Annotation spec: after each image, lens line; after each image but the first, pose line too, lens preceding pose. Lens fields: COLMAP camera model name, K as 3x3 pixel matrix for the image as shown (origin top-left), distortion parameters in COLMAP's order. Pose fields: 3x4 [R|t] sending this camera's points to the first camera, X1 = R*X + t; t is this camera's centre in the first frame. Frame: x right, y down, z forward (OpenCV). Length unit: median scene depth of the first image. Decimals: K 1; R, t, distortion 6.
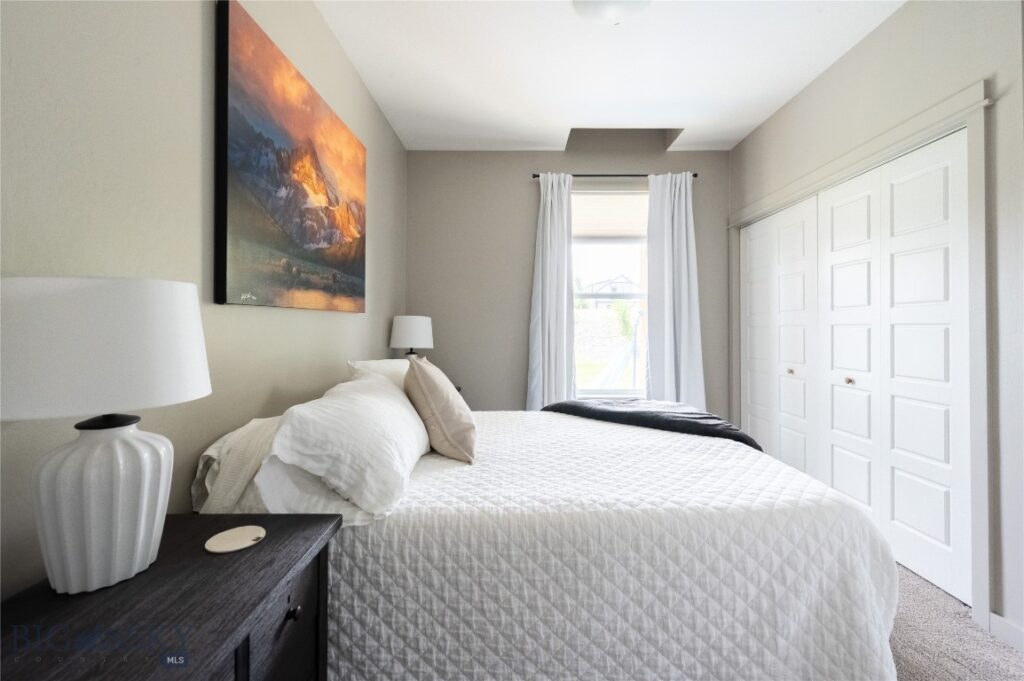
lens RADIAL K [[423.6, 0, 521.4], [0, 423.6, 321.5], [0, 0, 1]] dist [0.001230, -0.001889]
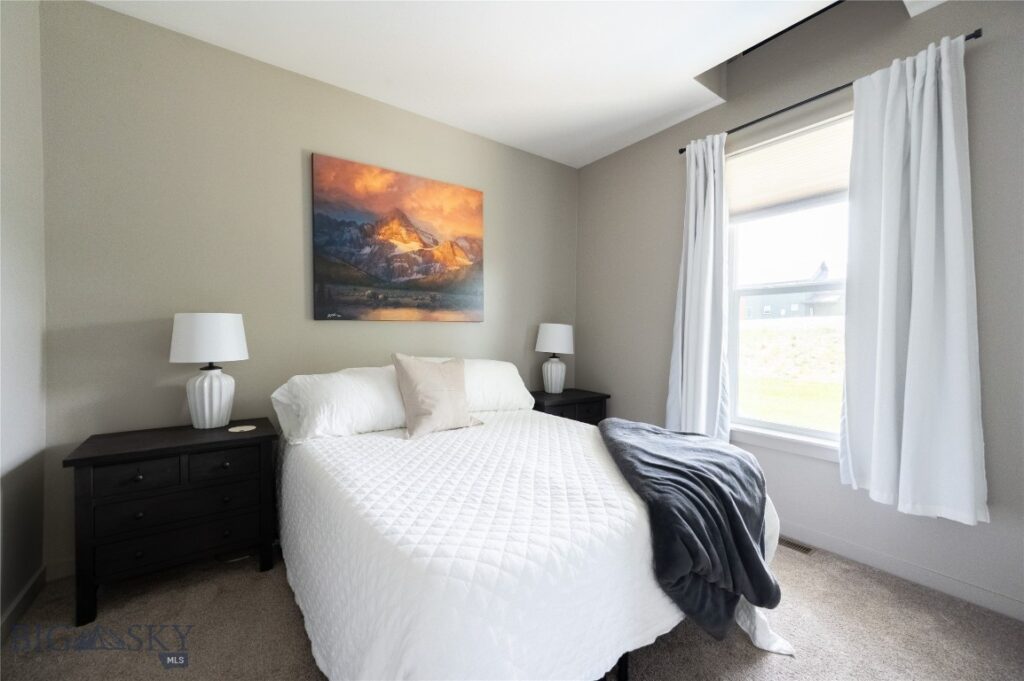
lens RADIAL K [[423.6, 0, 512.9], [0, 423.6, 340.5], [0, 0, 1]] dist [0.001230, -0.001889]
pose [[0.559496, 0.019709, -0.828598, 1.000544], [0.001908, 0.999684, 0.025067, 0.003565], [0.828831, -0.015606, 0.559282, 0.490919]]
